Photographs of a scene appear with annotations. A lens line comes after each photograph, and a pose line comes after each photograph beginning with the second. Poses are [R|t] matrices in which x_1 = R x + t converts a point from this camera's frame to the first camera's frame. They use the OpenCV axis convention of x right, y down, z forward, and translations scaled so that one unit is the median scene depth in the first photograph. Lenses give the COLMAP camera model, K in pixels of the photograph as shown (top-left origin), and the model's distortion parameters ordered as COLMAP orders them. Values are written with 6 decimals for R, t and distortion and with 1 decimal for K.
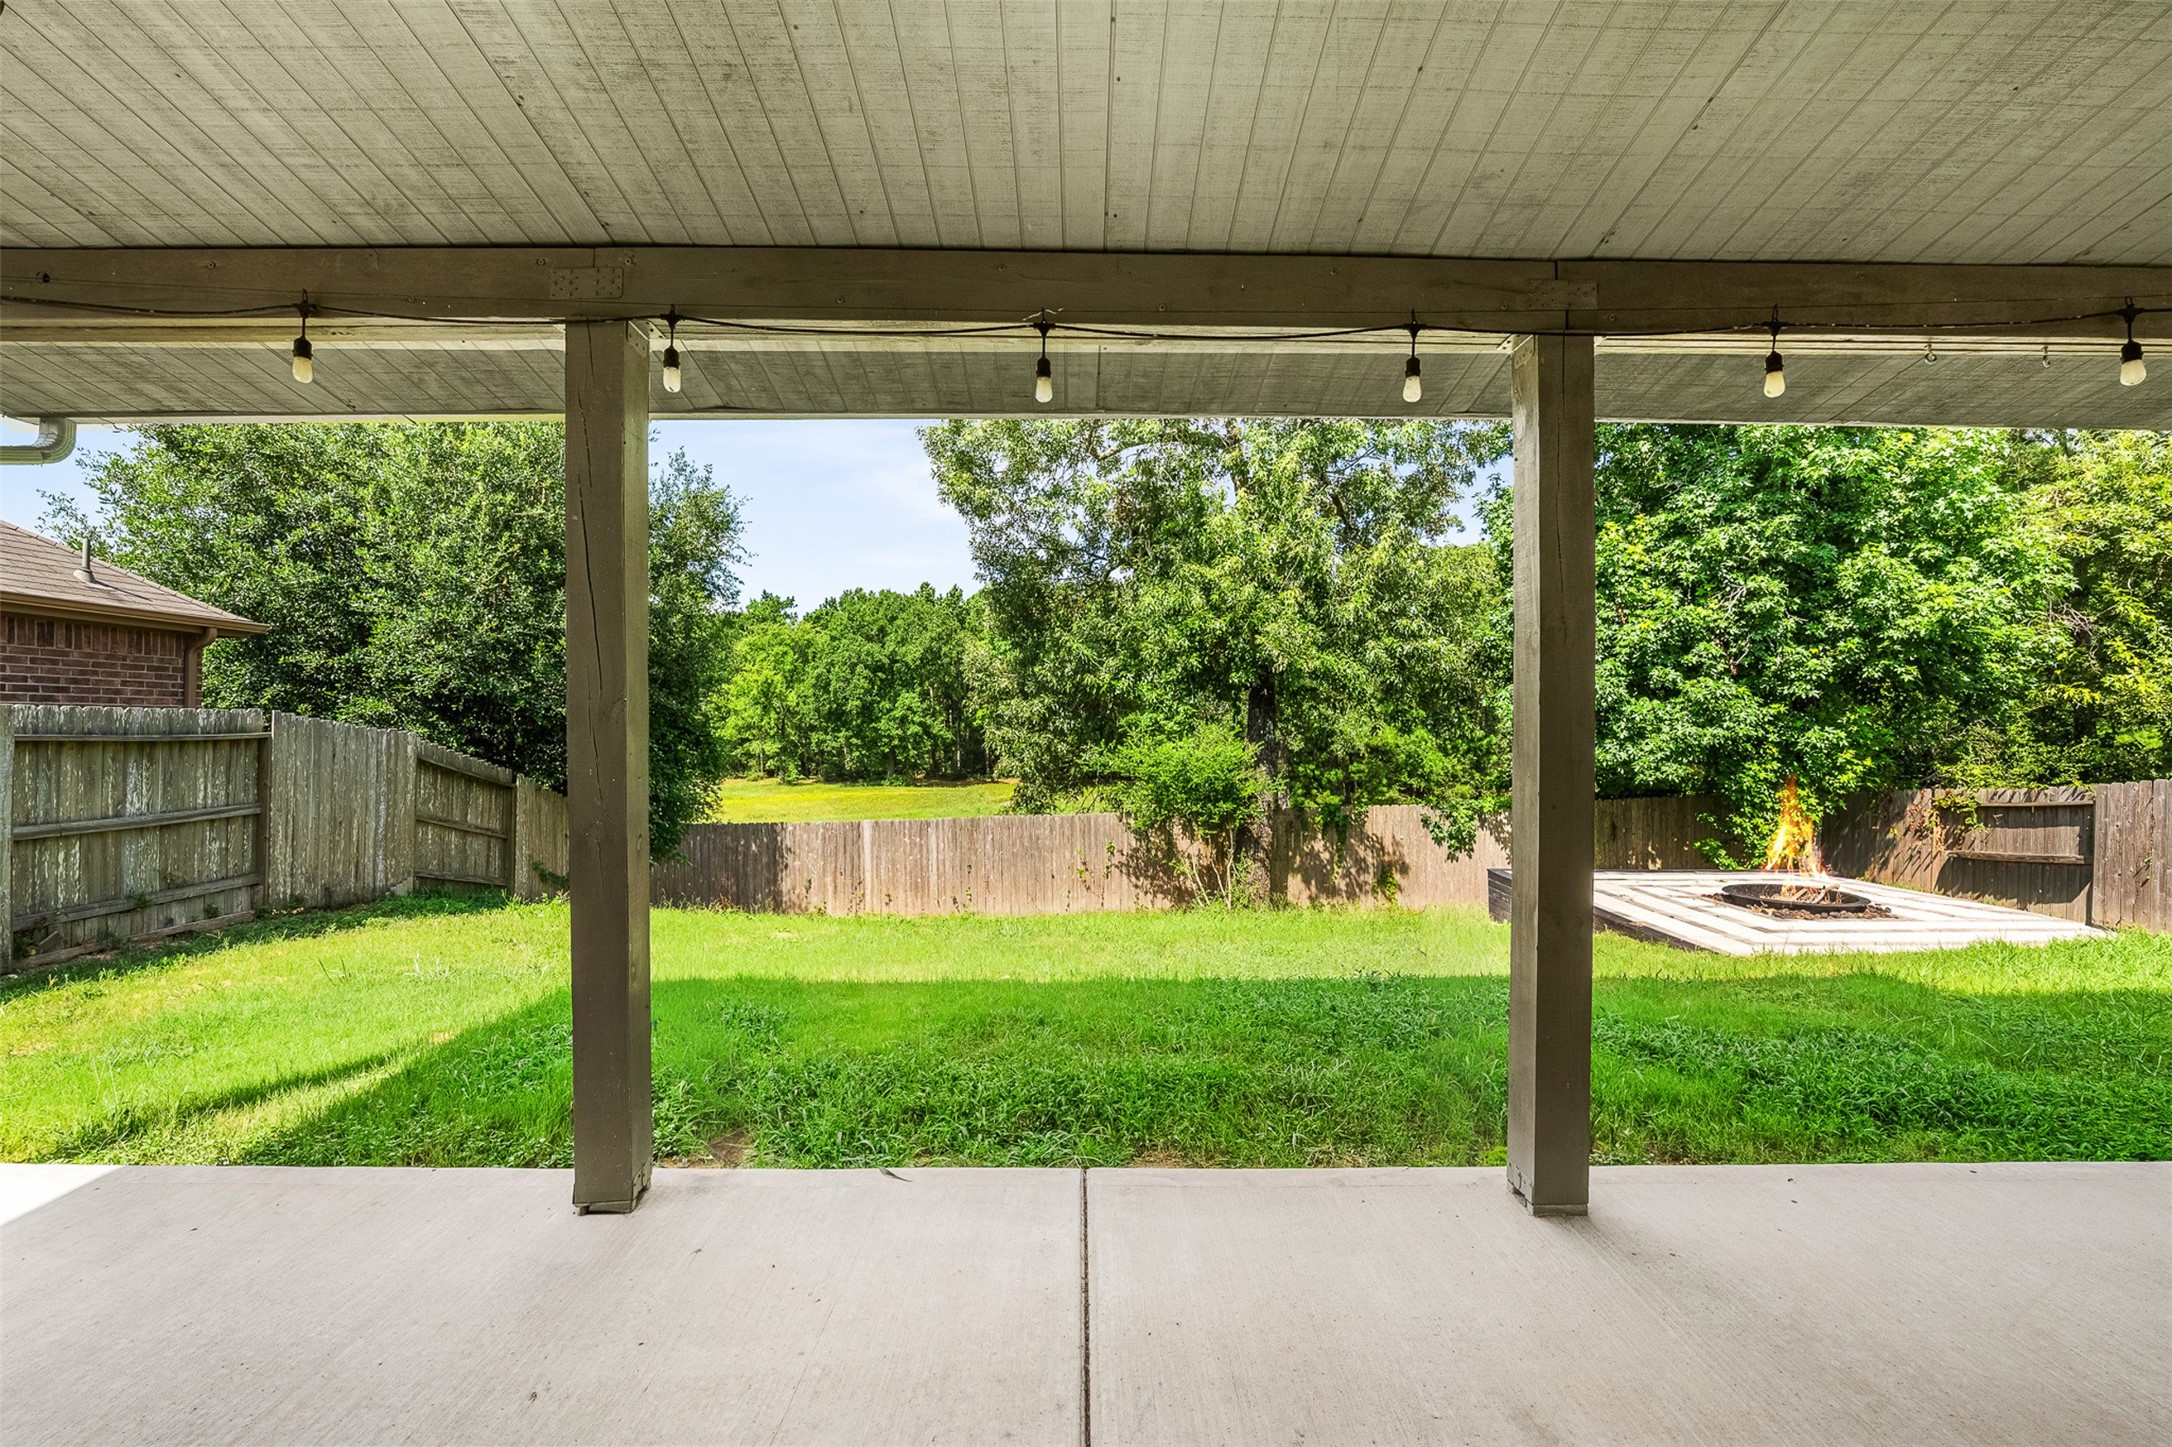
lens RADIAL K [[904.6, 0, 1086.0], [0, 904.6, 723.5], [0, 0, 1]] dist [0.023526, -0.000019]
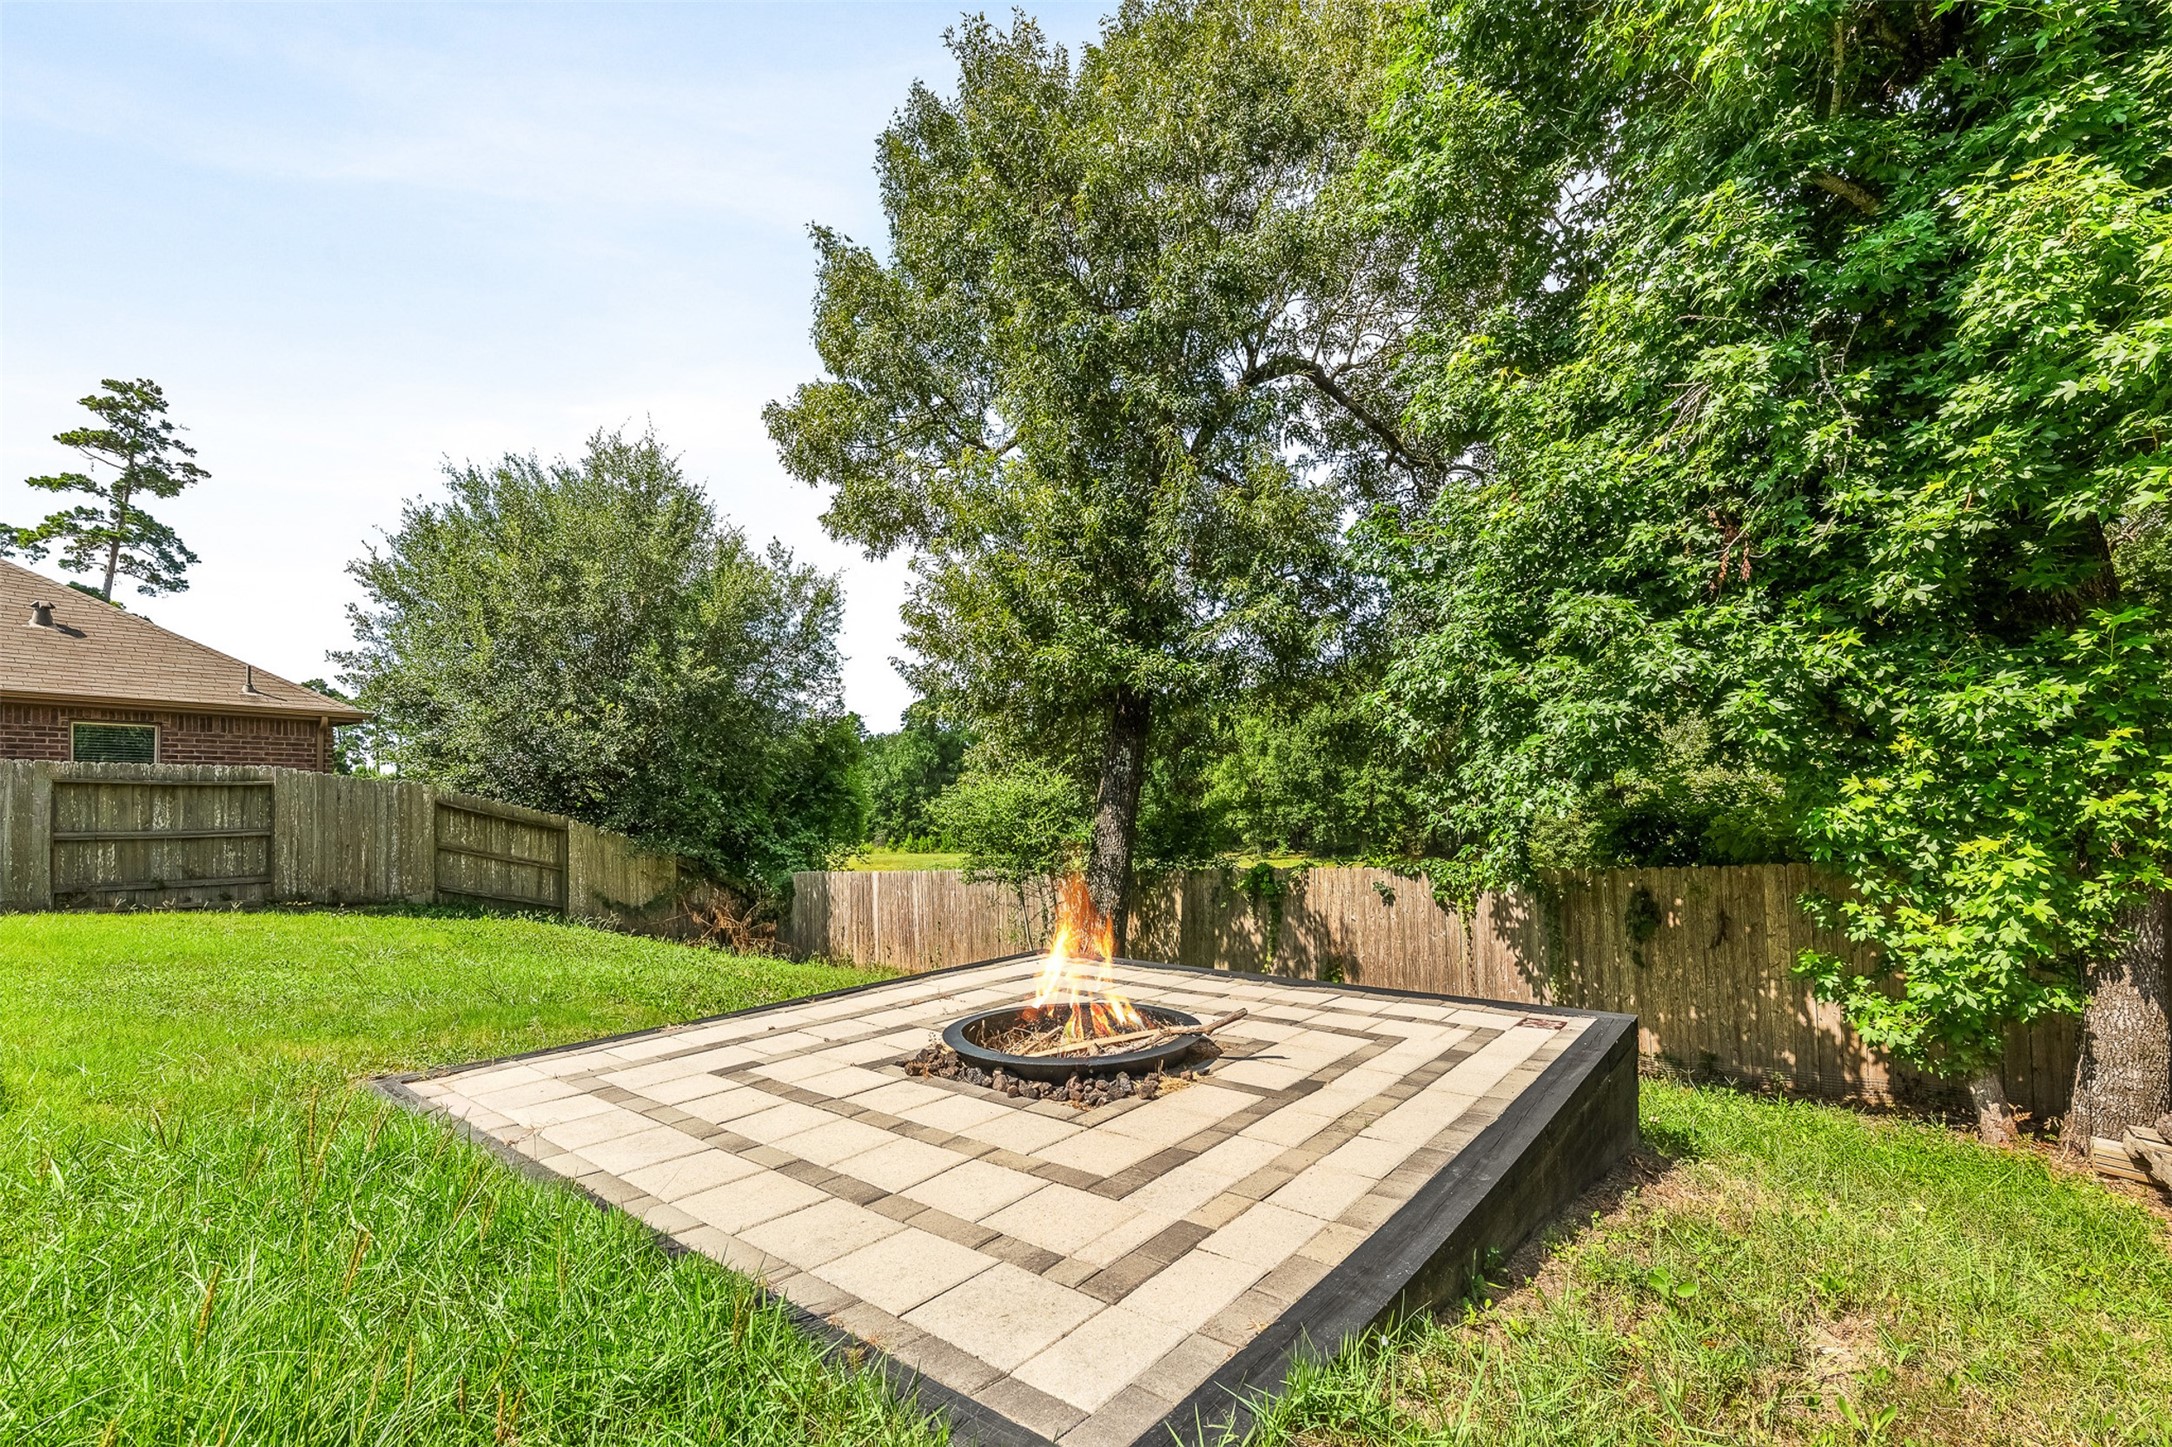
lens RADIAL K [[919.1, 0, 1083.1], [0, 919.1, 802.0], [0, 0, 1]] dist [0.000809, 0.000343]
pose [[0.781862, -0.018856, -0.623166, 0.772568], [0.017833, 0.999810, -0.007878, 0.056703], [0.623197, -0.004954, 0.782050, 0.470893]]
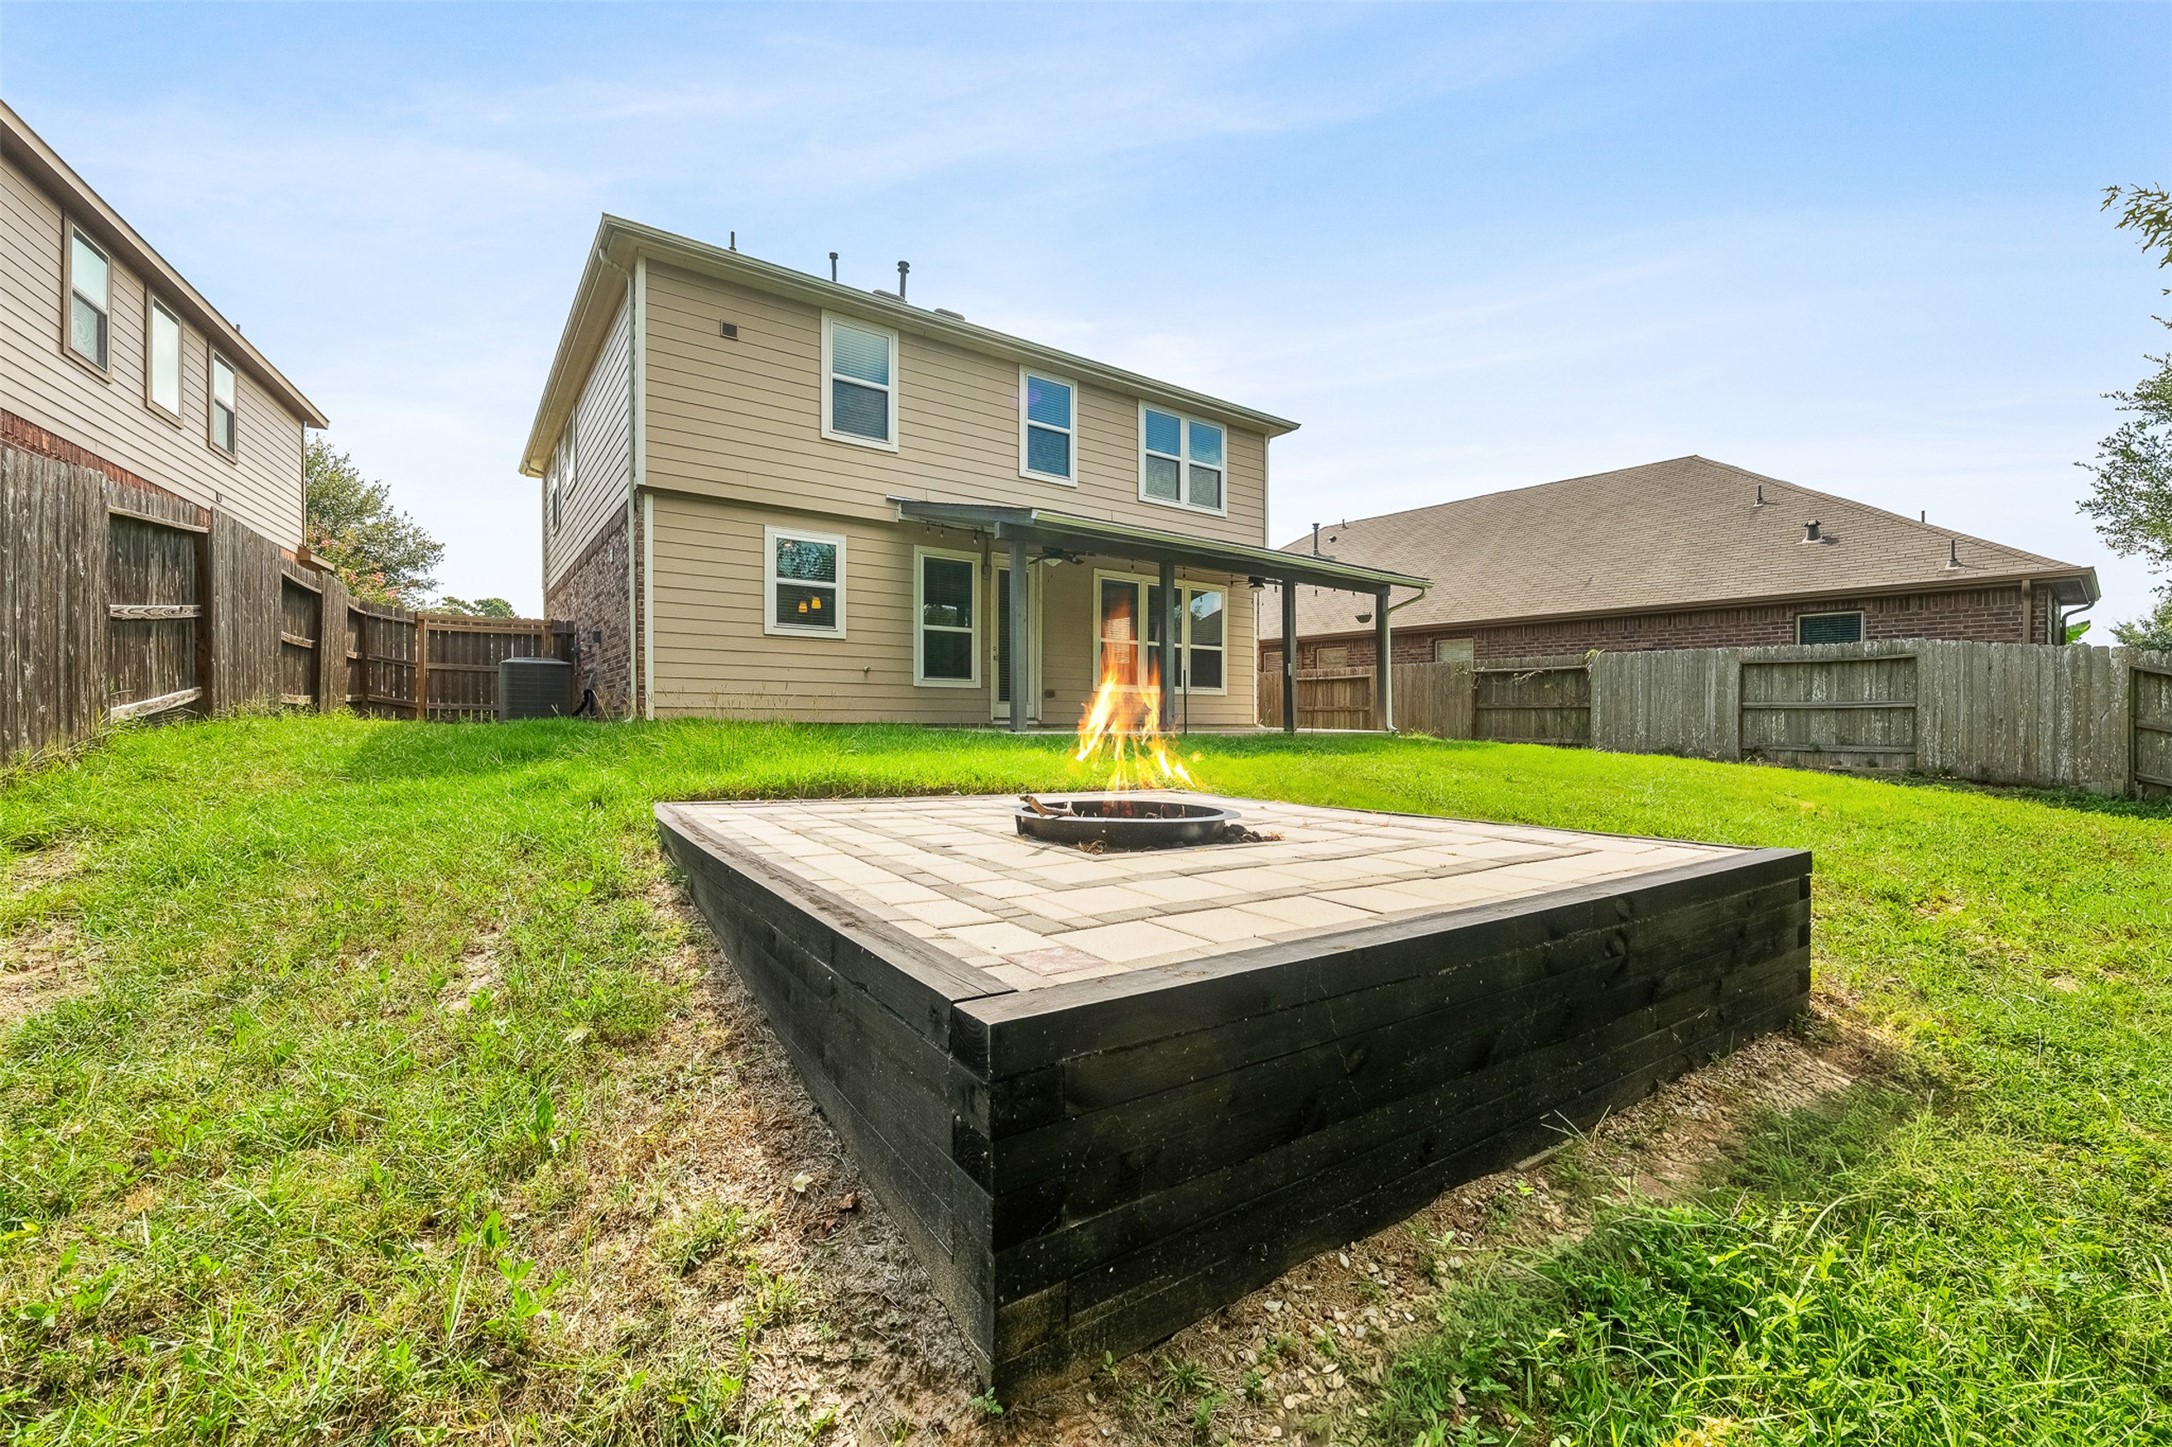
lens RADIAL K [[904.6, 0, 1086.0], [0, 904.6, 723.5], [0, 0, 1]] dist [0.023526, -0.000019]
pose [[-0.817332, -0.006639, -0.576129, 0.786415], [-0.008153, 0.999967, 0.000043, 0.097386], [0.576109, 0.004733, -0.817359, 1.046824]]
